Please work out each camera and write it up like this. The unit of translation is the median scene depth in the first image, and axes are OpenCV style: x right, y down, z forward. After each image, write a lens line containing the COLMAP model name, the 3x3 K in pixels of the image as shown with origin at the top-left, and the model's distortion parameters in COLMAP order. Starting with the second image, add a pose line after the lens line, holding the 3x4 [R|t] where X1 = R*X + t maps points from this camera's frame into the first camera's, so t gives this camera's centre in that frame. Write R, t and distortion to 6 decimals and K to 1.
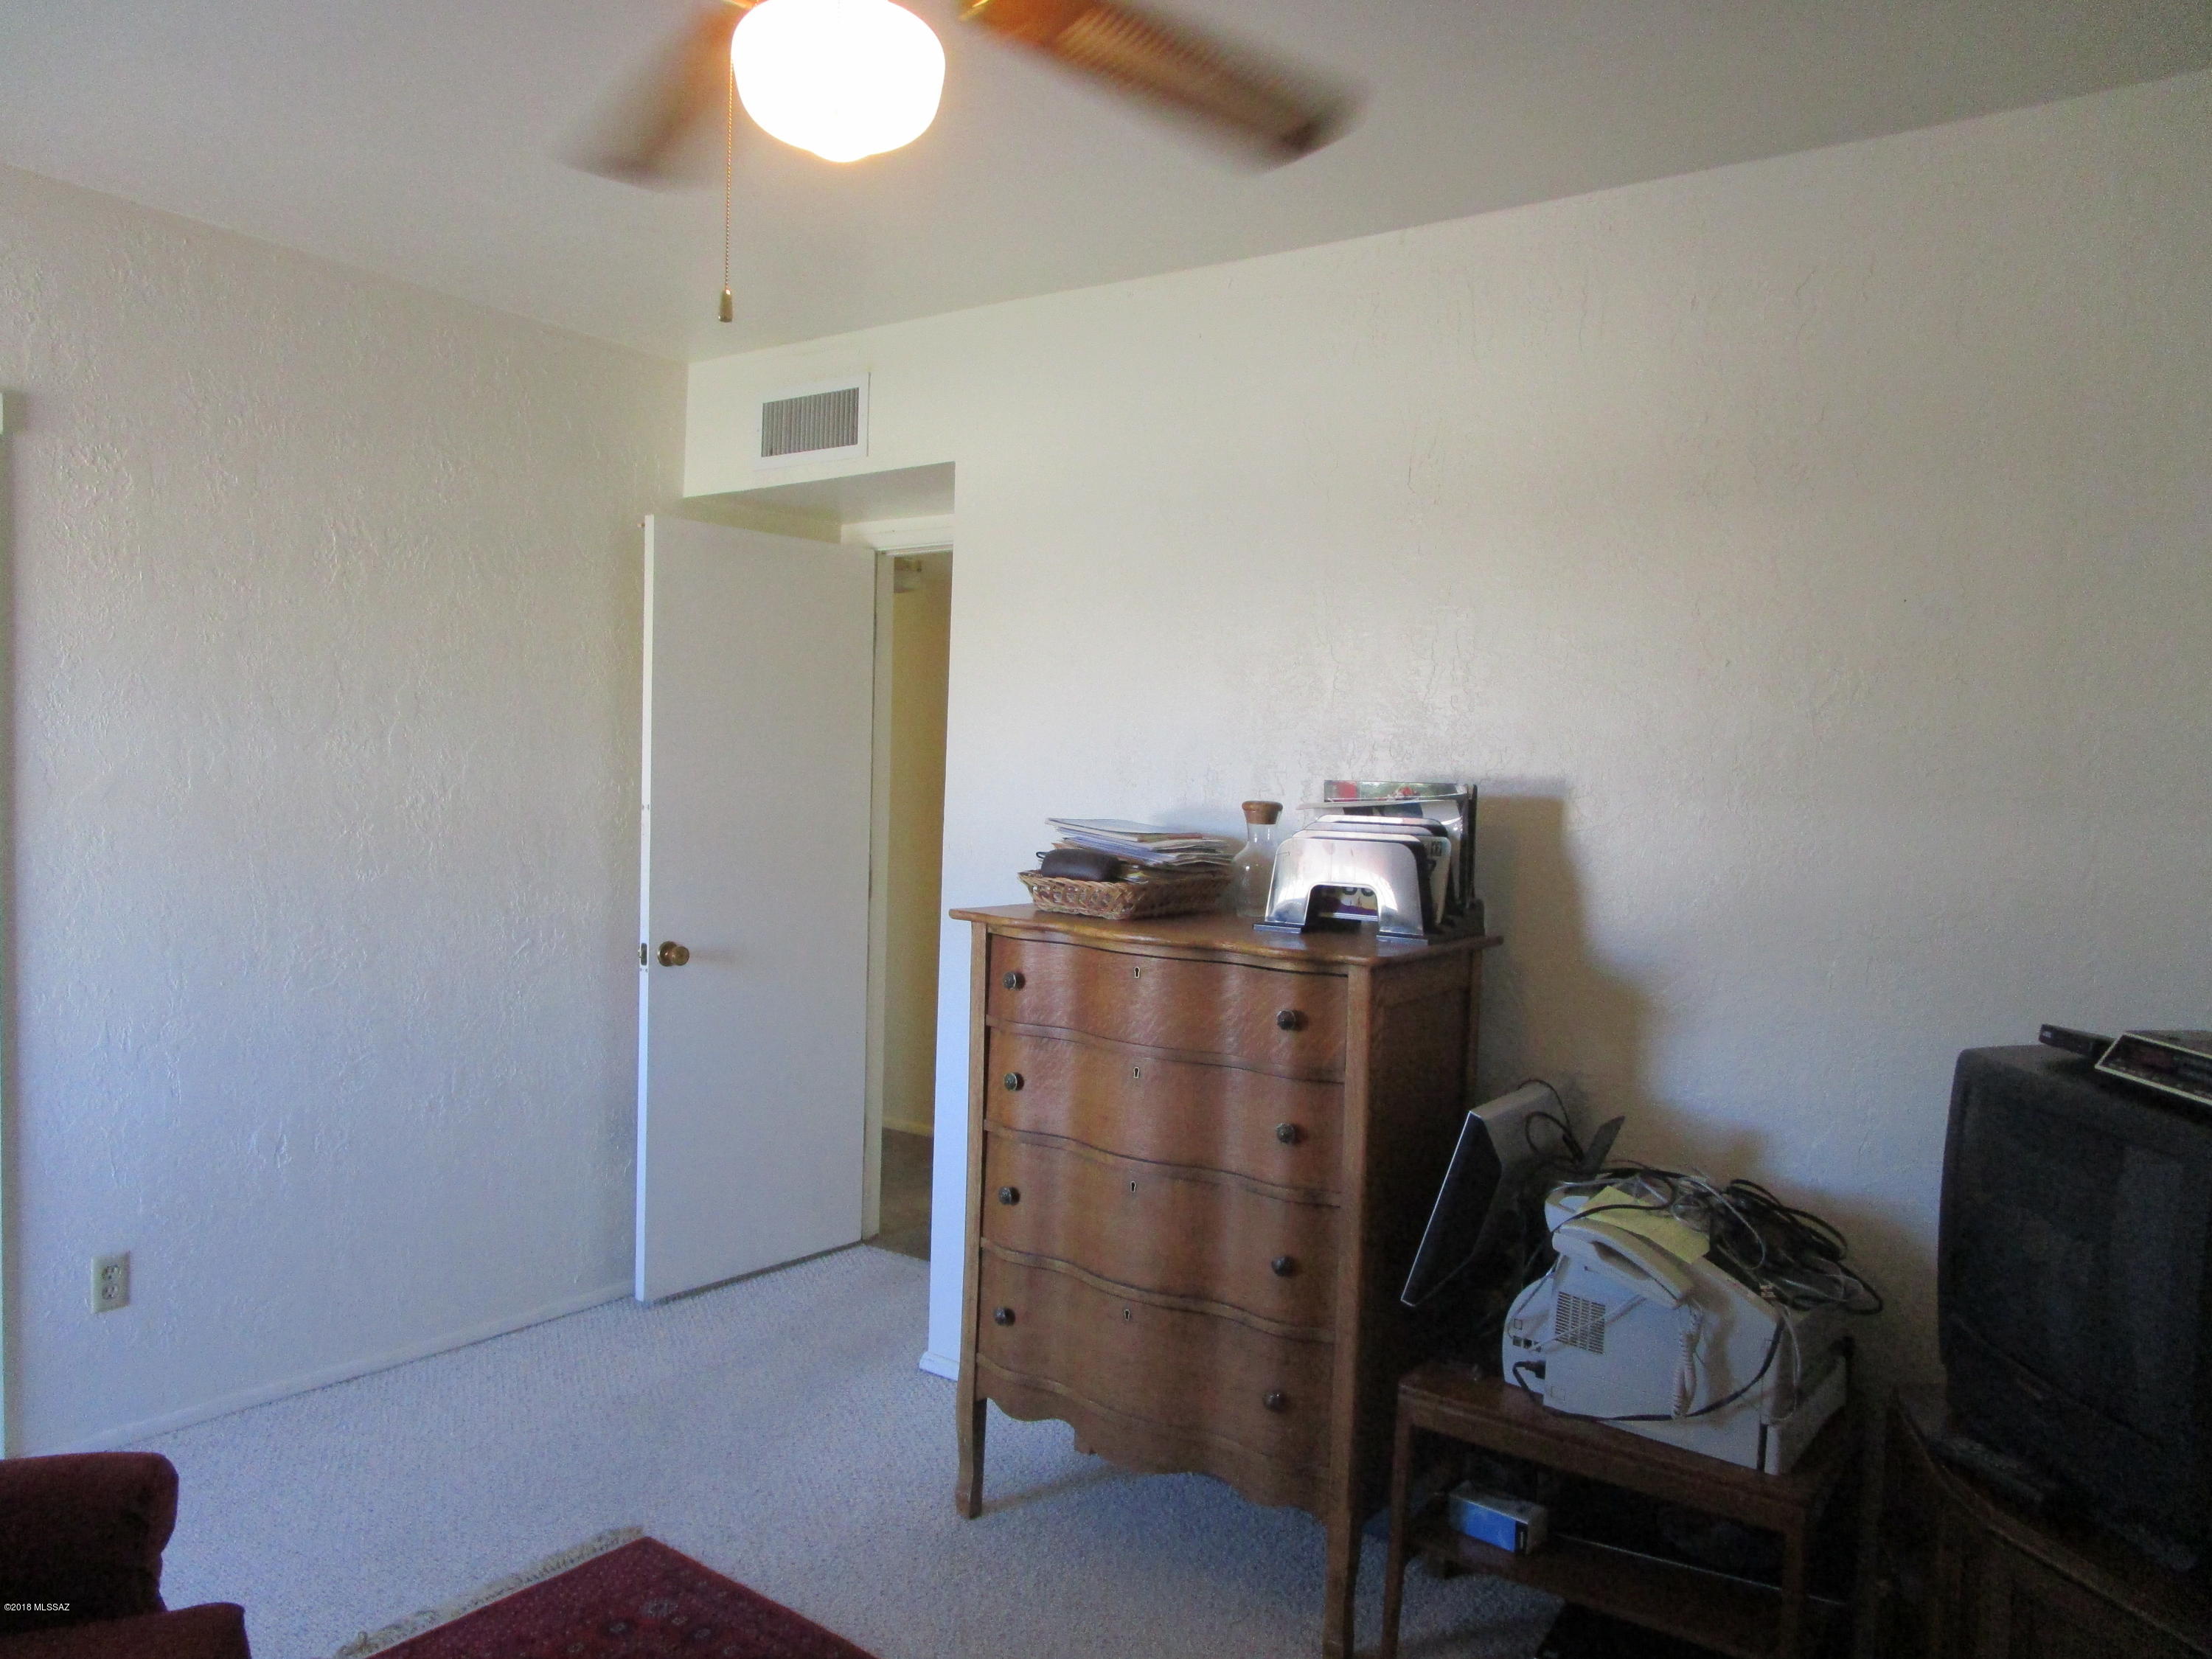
lens RADIAL K [[1581.8, 0, 1102.9], [0, 1581.8, 828.1], [0, 0, 1]] dist [-0.016838, -0.001872]
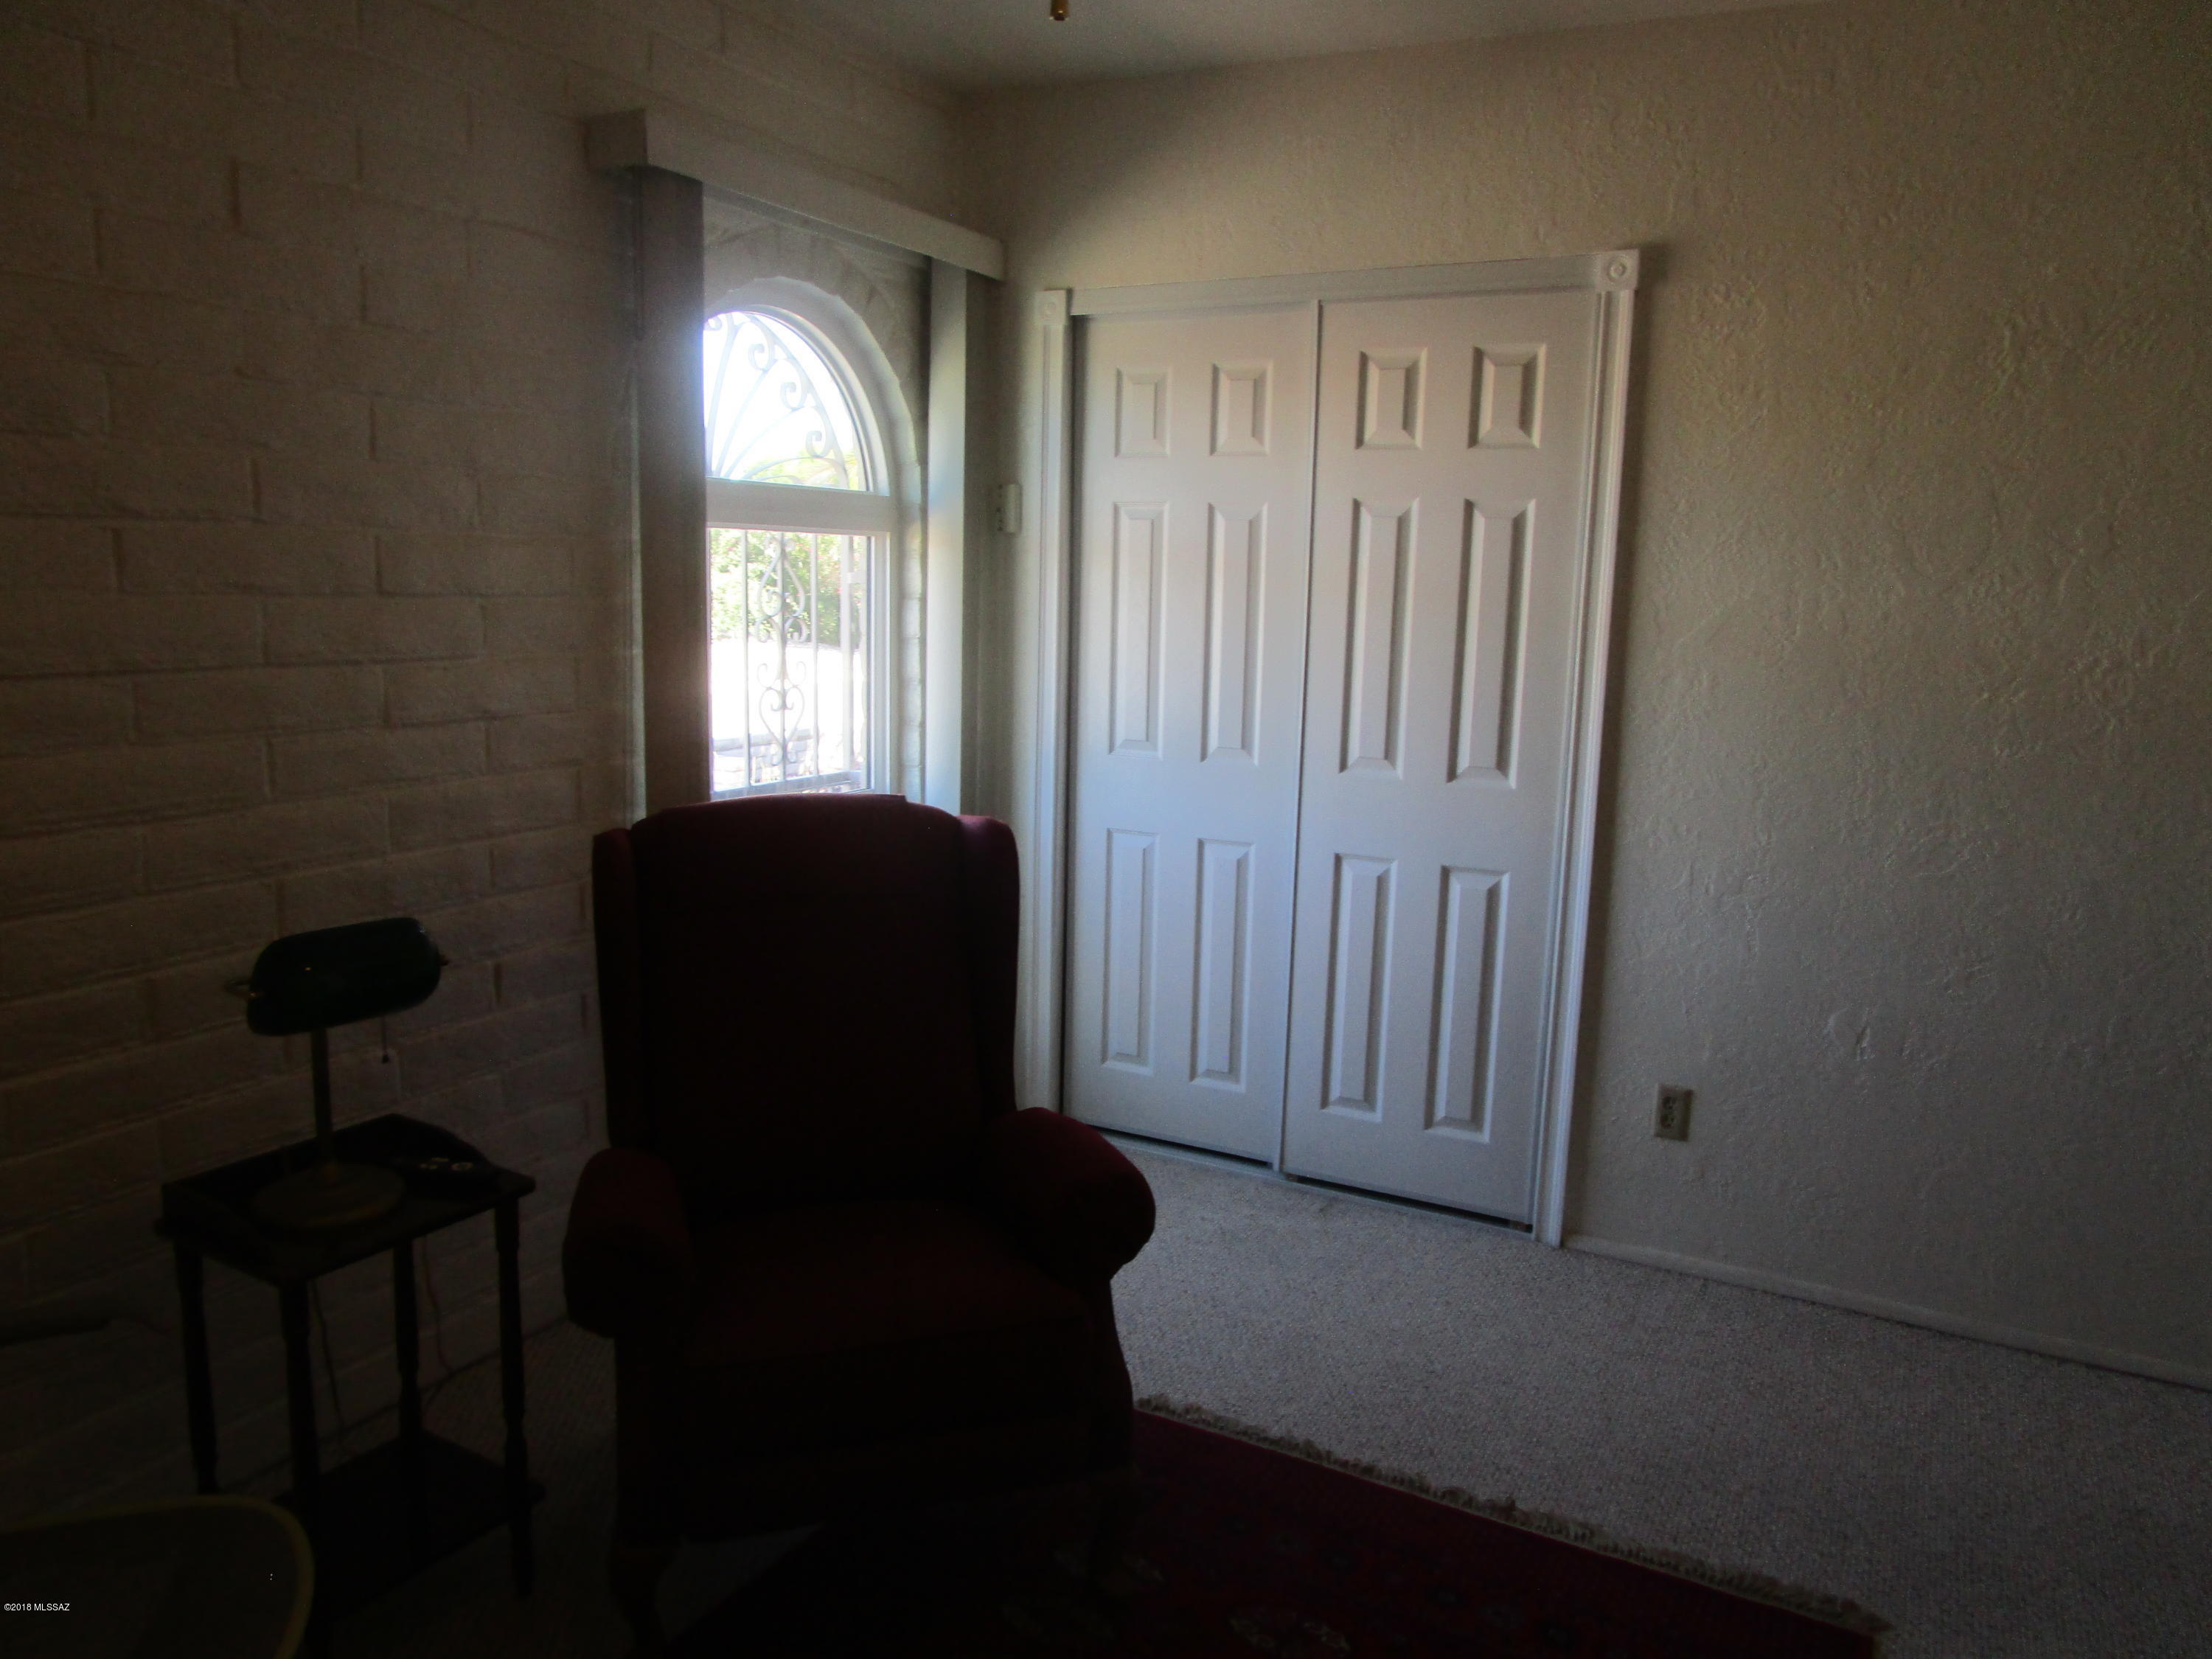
lens RADIAL K [[1581.8, 0, 1104.0], [0, 1581.8, 836.9], [0, 0, 1]] dist [-0.016838, -0.001872]
pose [[0.141999, 0.139792, -0.979946, 0.295691], [-0.067183, 0.989056, 0.131356, -0.002034], [0.987584, 0.047183, 0.149837, 0.445430]]
